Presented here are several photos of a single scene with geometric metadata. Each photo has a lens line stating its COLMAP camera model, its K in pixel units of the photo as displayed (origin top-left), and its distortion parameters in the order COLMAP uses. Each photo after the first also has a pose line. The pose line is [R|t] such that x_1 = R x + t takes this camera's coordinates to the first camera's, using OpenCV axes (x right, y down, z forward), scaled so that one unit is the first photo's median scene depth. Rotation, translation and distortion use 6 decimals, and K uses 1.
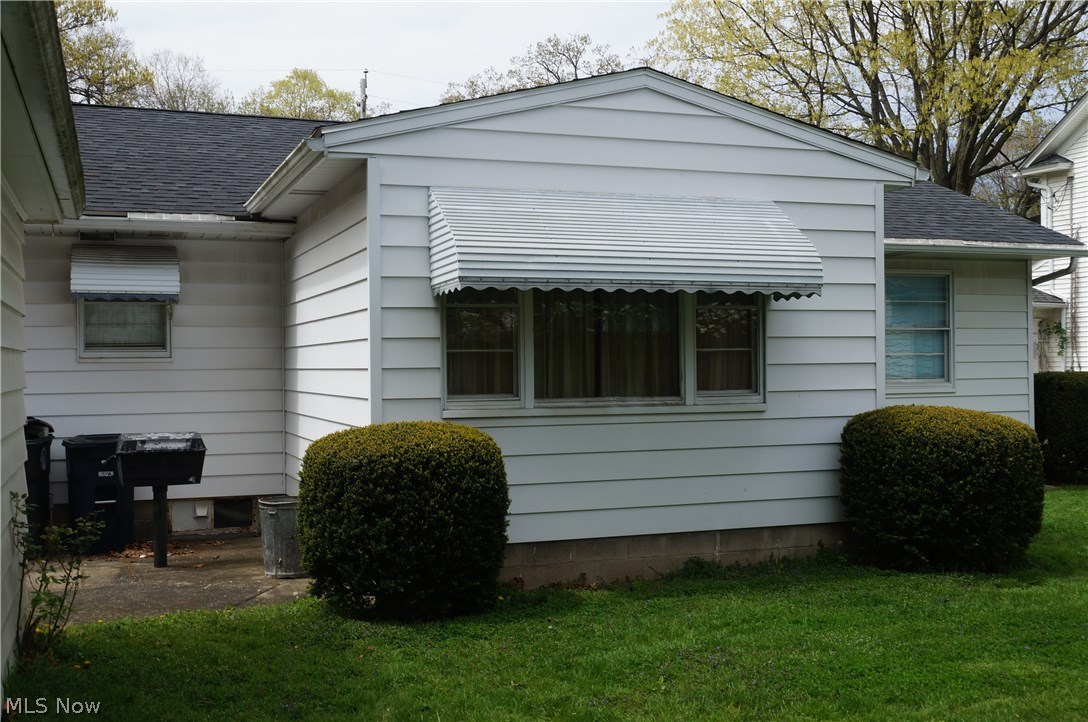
lens RADIAL K [[1203.3, 0, 544.0], [0, 1203.3, 361.0], [0, 0, 1]] dist [0.010093, 0.006981]
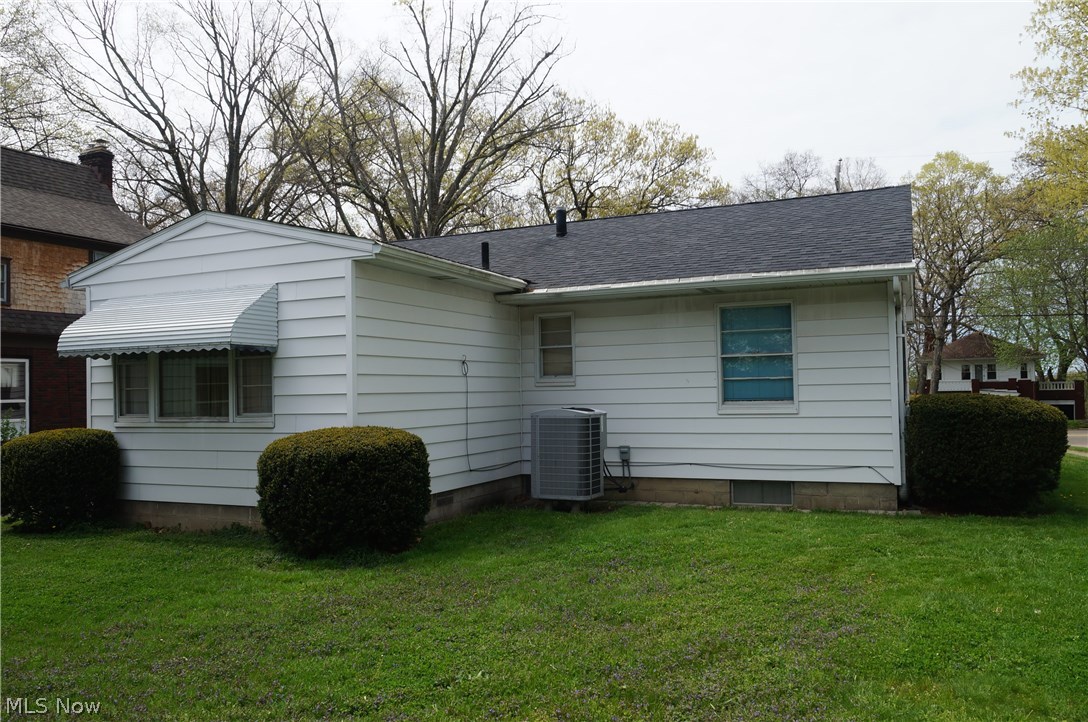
lens RADIAL K [[830.8, 0, 544.0], [0, 830.8, 361.0], [0, 0, 1]] dist [-0.011625, 0.003262]
pose [[0.705616, -0.026939, -0.708082, 0.853272], [0.015547, 0.999625, -0.022537, -0.008602], [0.708424, 0.004894, 0.705770, 0.396122]]
